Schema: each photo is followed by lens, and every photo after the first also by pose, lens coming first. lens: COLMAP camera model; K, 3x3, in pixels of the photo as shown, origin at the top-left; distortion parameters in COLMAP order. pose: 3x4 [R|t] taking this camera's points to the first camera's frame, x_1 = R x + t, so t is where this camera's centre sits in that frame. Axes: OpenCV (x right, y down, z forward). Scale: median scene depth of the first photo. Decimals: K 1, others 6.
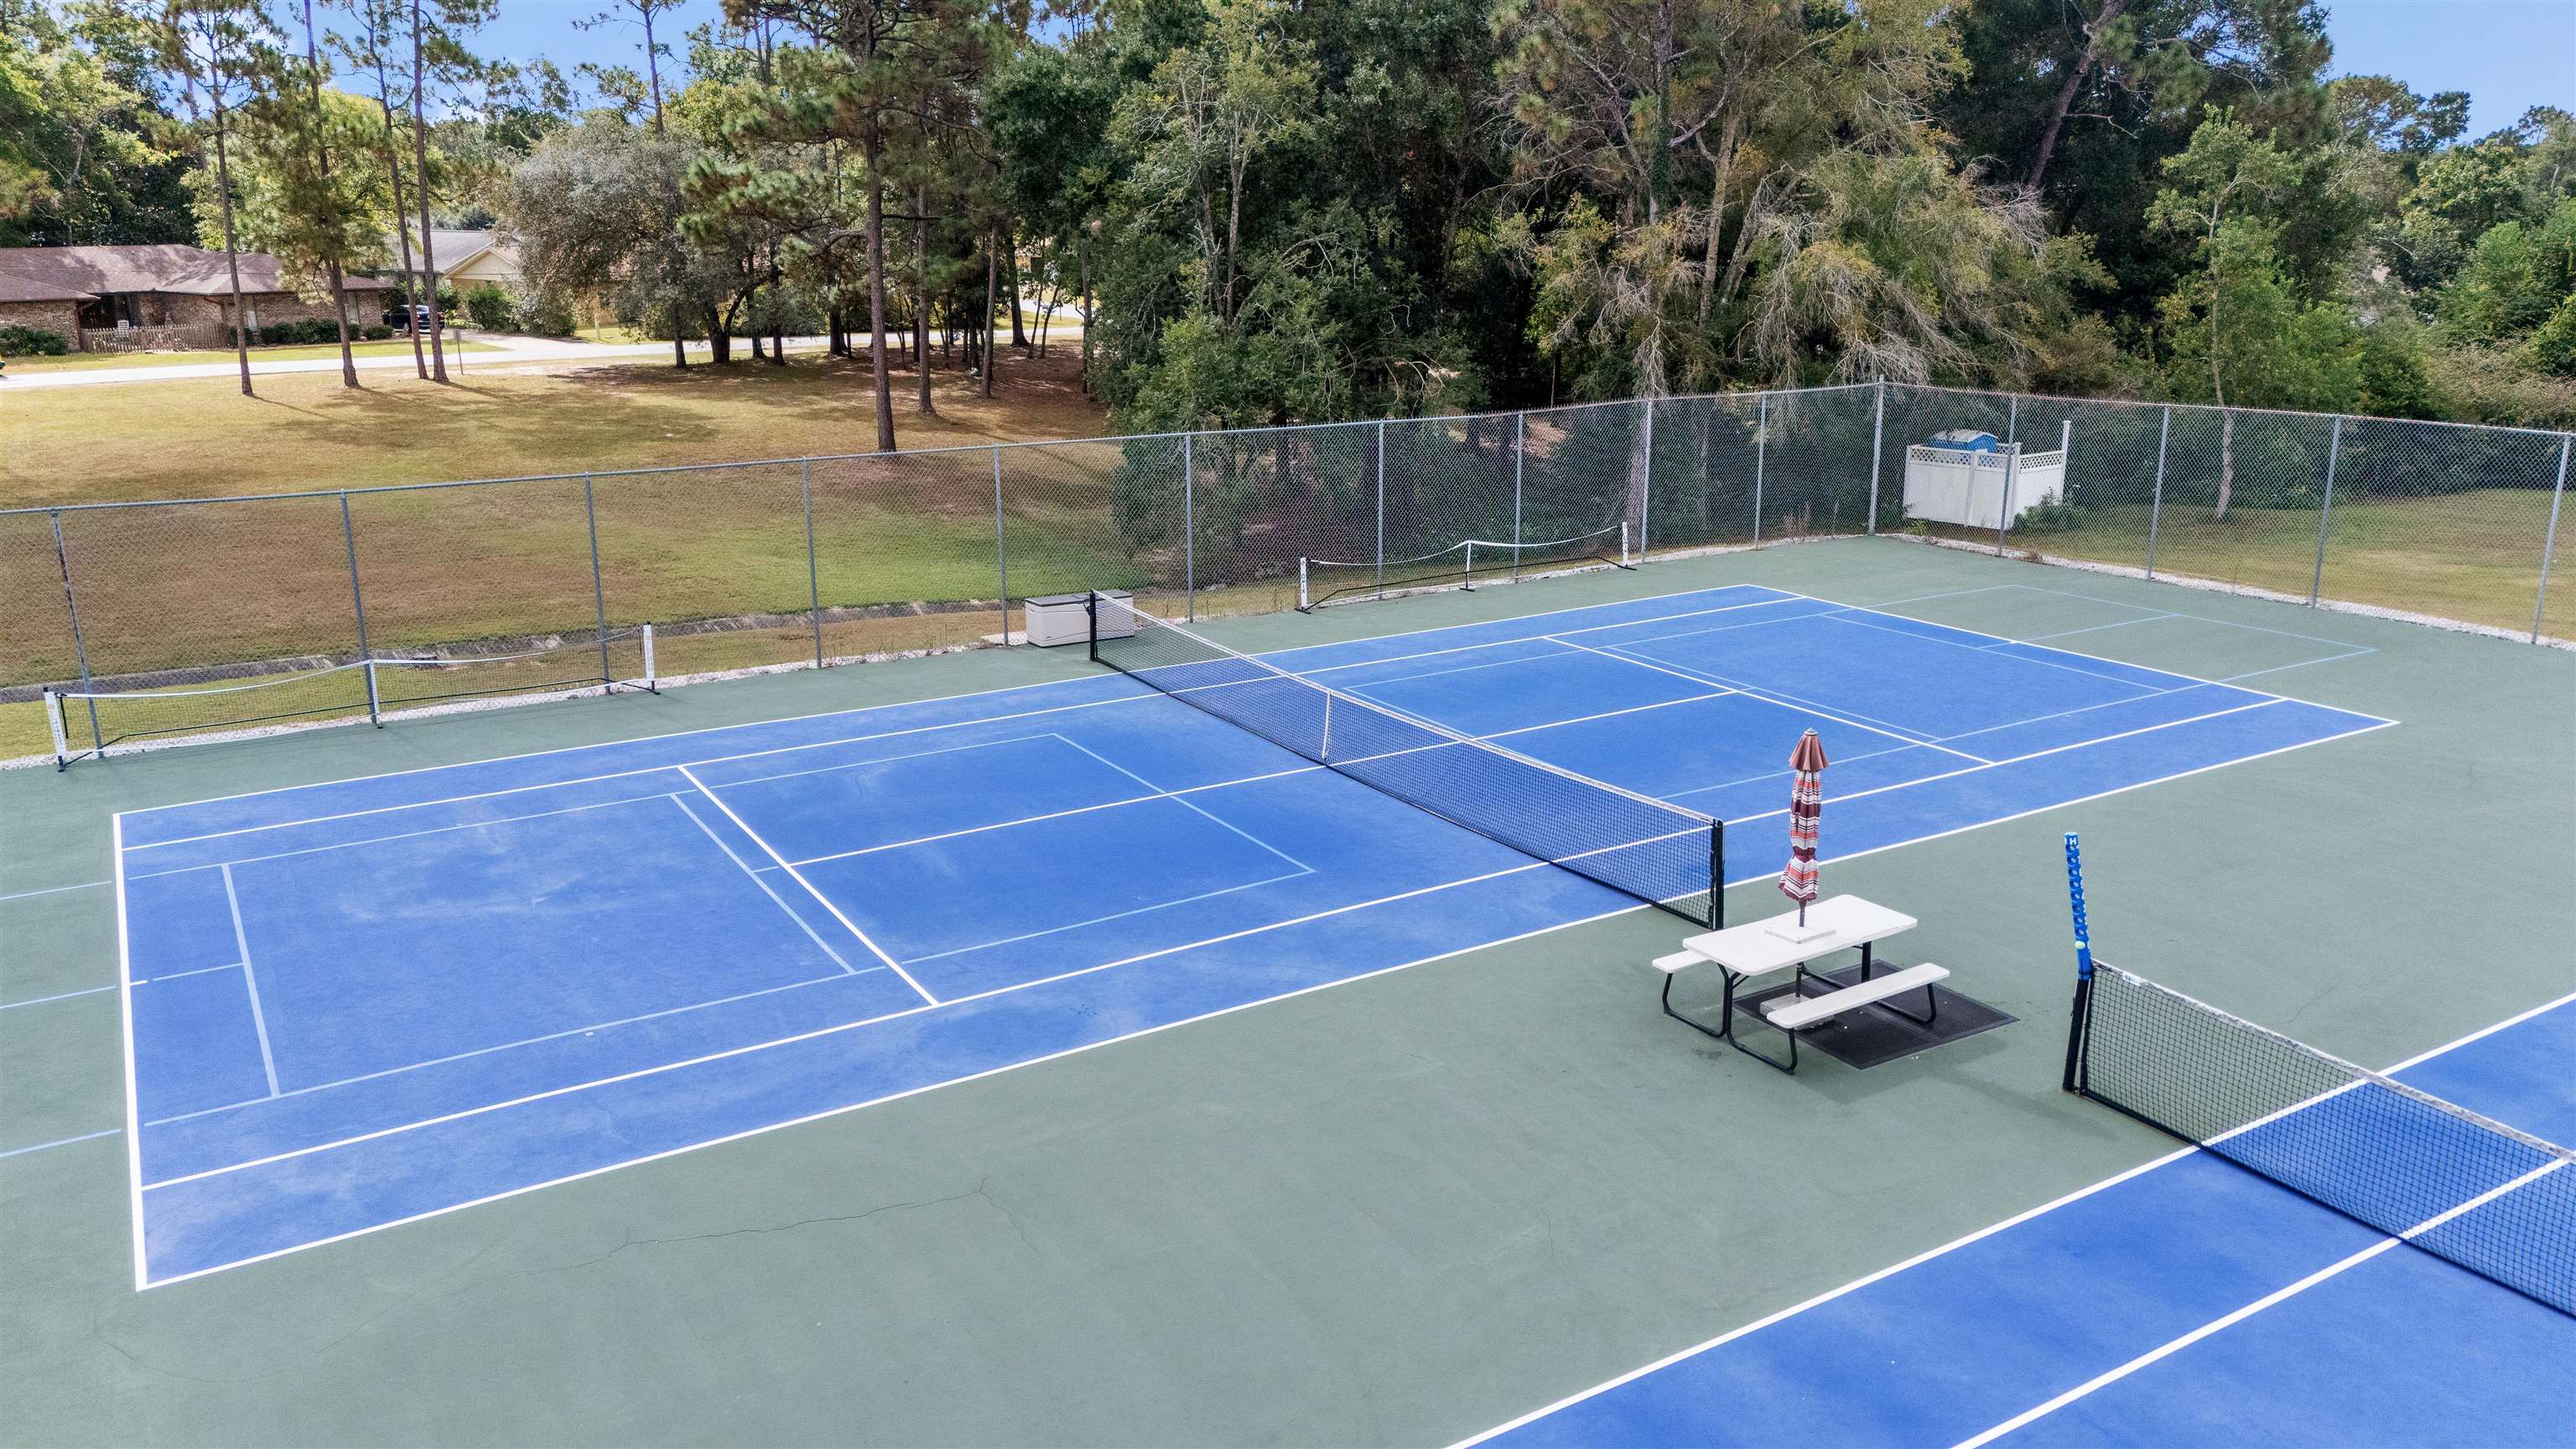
lens RADIAL K [[1853.1, 0, 1288.0], [0, 1853.1, 724.5], [0, 0, 1]] dist [0.024285, -0.002990]
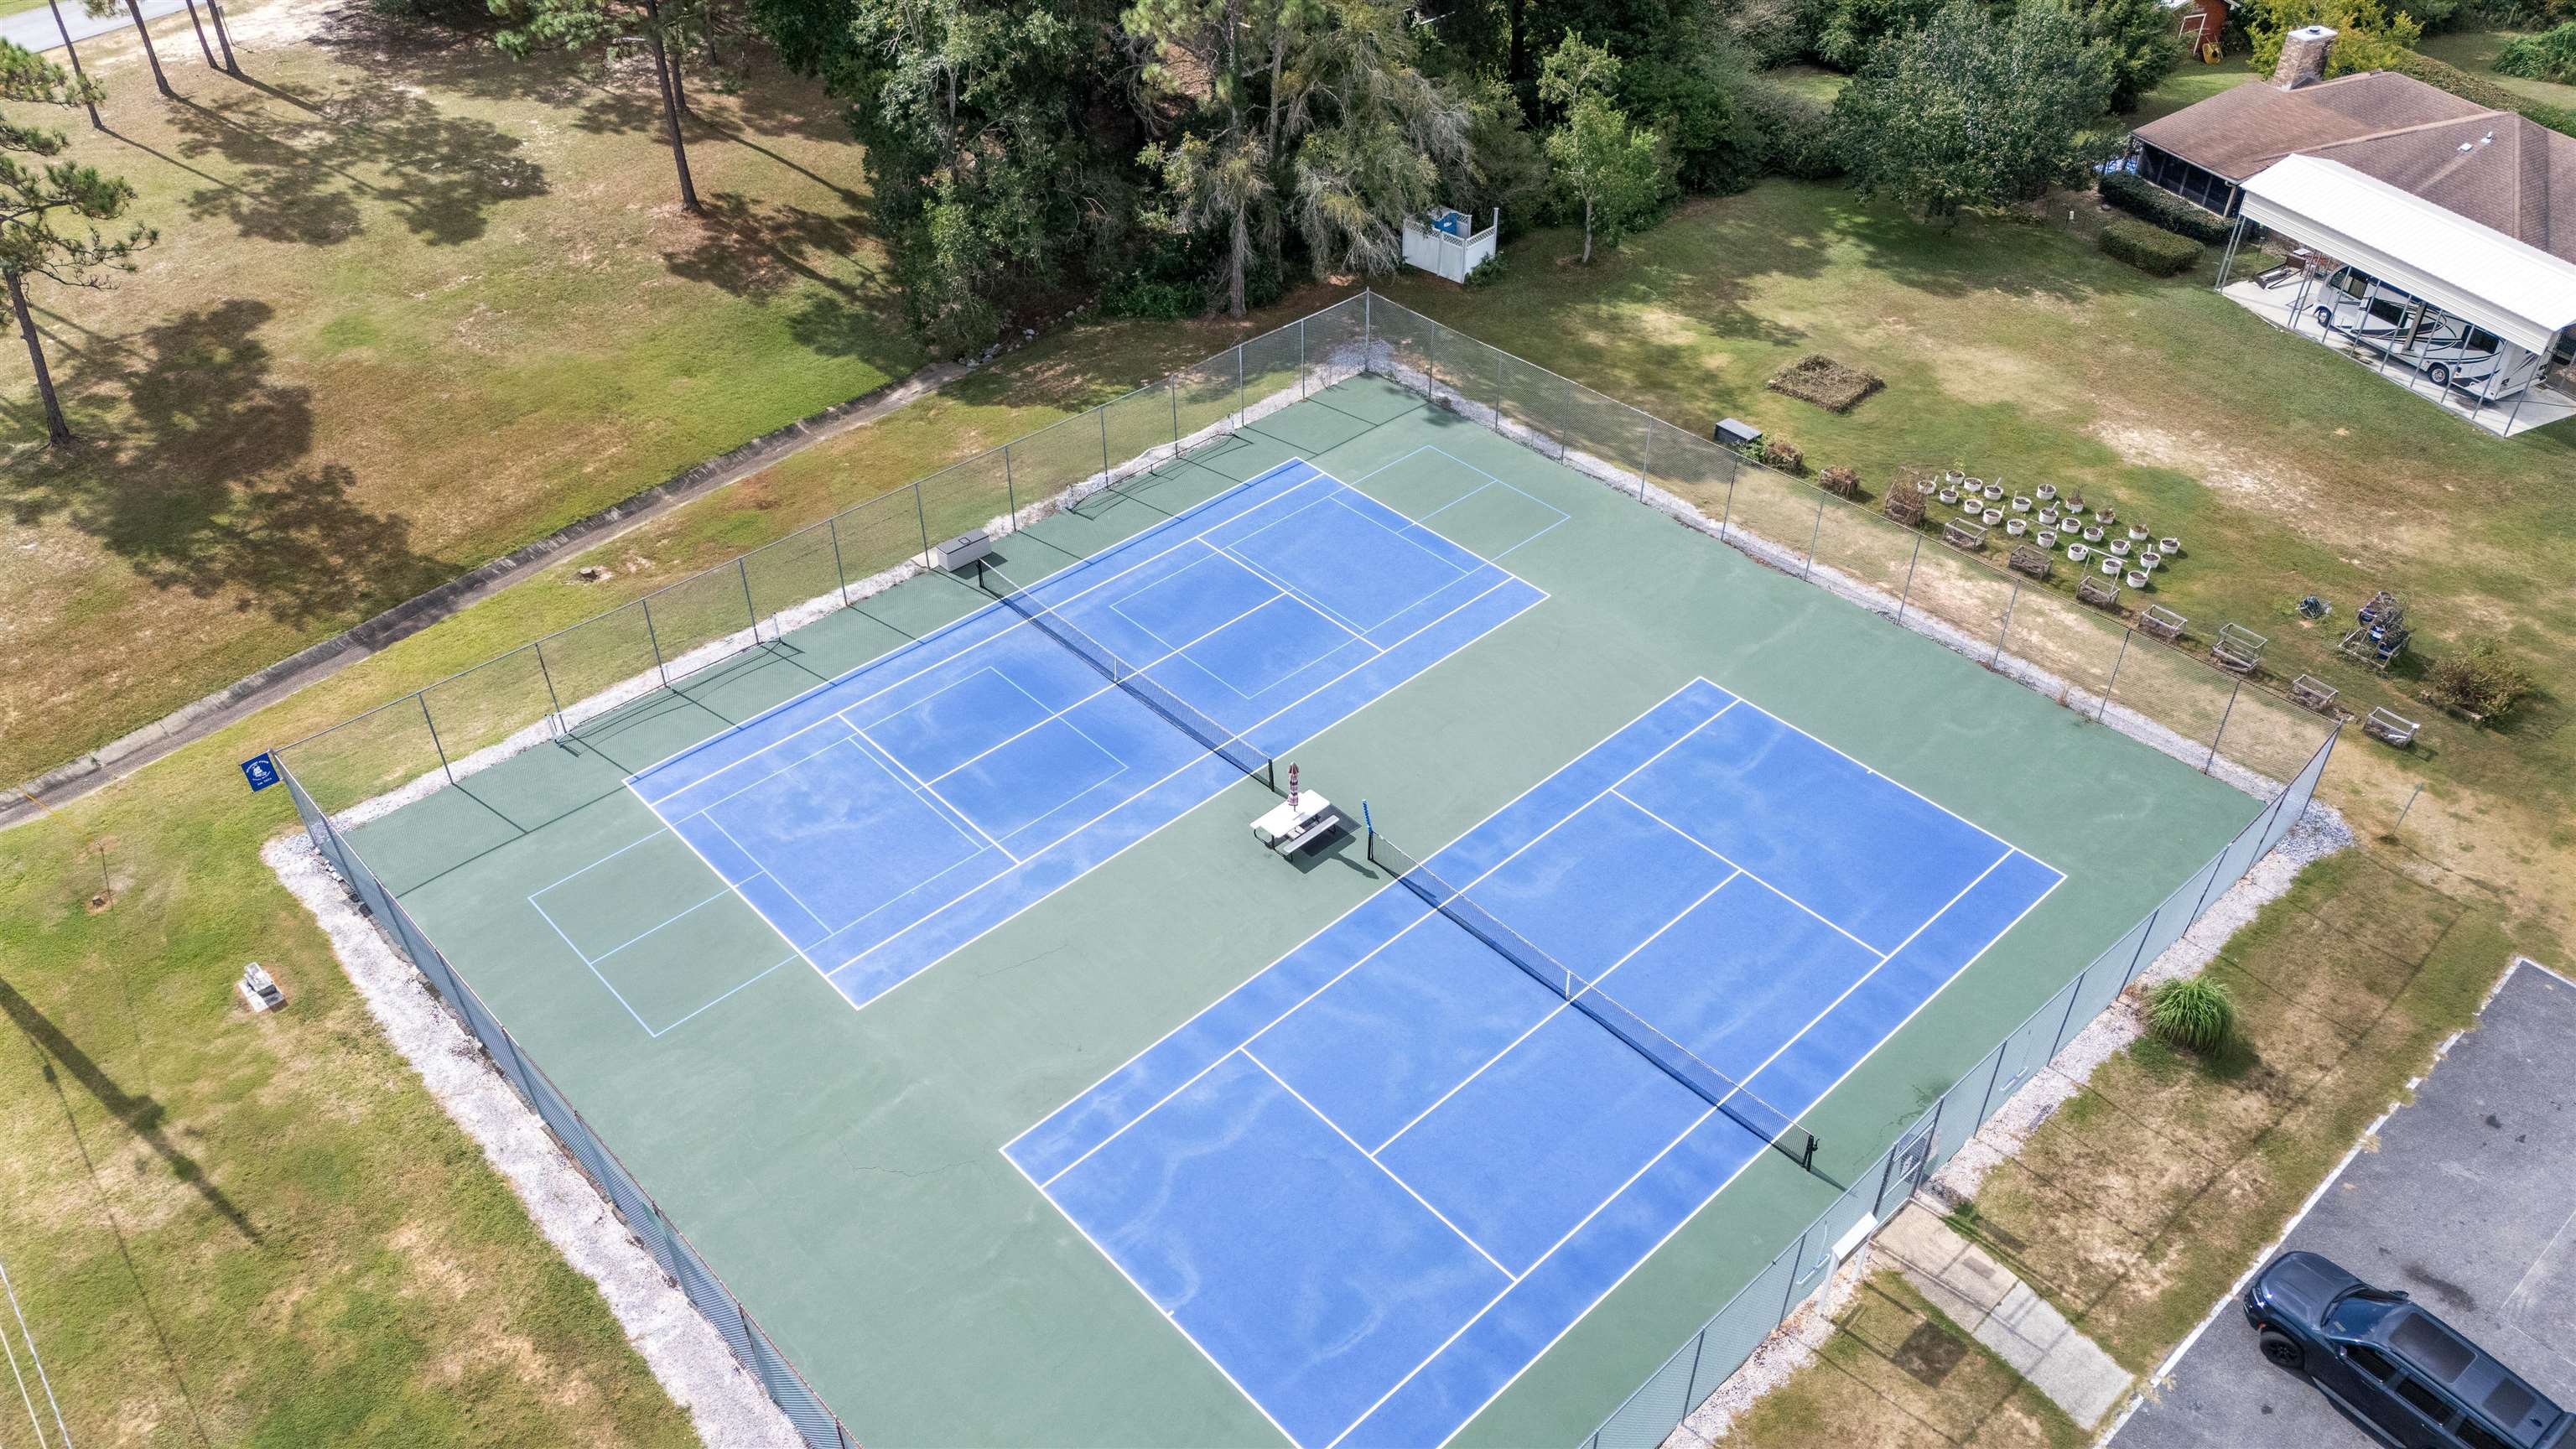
lens RADIAL K [[1853.1, 0, 1288.0], [0, 1853.1, 724.5], [0, 0, 1]] dist [0.024285, -0.002990]
pose [[0.978394, -0.127651, 0.162635, -0.215521], [0.048923, 0.907237, 0.417766, -1.252936], [-0.200877, -0.400783, 0.893880, -1.648594]]
